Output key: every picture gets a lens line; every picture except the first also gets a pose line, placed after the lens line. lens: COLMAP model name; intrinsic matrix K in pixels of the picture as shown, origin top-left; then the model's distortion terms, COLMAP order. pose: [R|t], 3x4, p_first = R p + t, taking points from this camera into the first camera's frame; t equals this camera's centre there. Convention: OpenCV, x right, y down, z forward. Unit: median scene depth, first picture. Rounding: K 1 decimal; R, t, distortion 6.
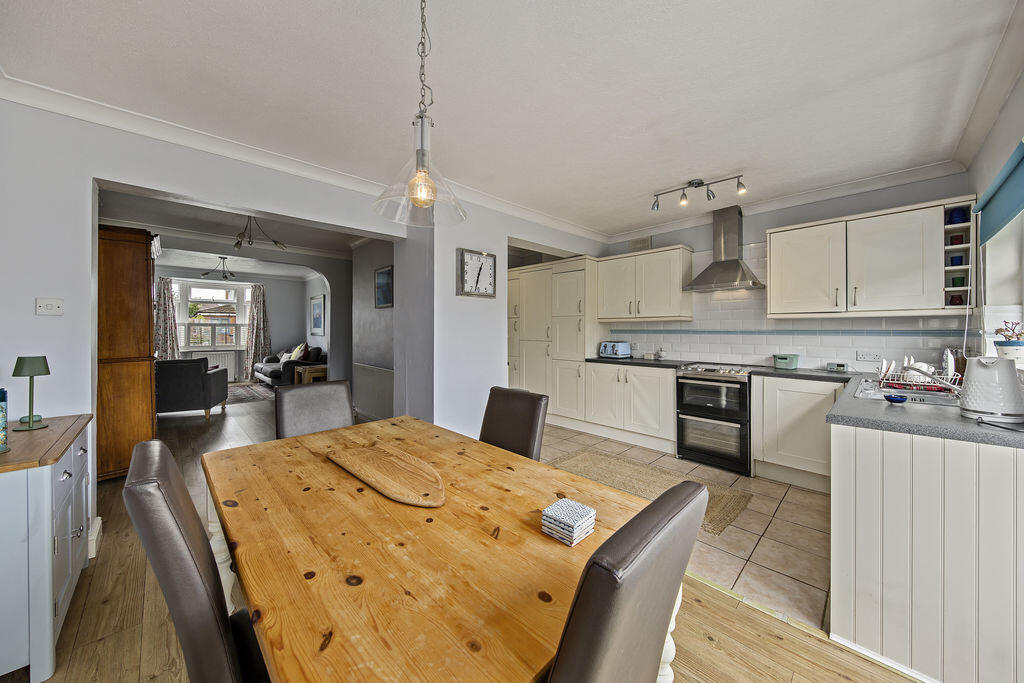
lens RADIAL K [[356.8, 0, 503.5], [0, 356.8, 329.7], [0, 0, 1]] dist [0.000511, -0.003905]
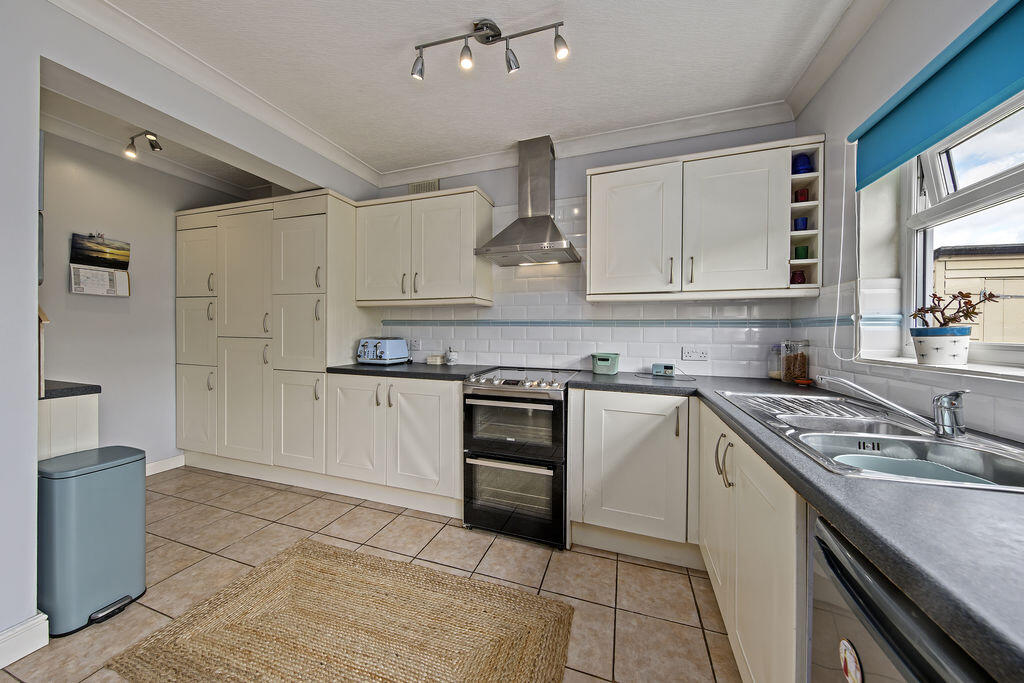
lens RADIAL K [[356.8, 0, 503.5], [0, 356.8, 329.7], [0, 0, 1]] dist [0.000511, -0.003905]
pose [[0.888982, 0.006966, 0.457890, 0.274257], [-0.007030, 0.999974, -0.001565, 0.023444], [-0.457889, -0.001827, 0.889007, 0.442944]]
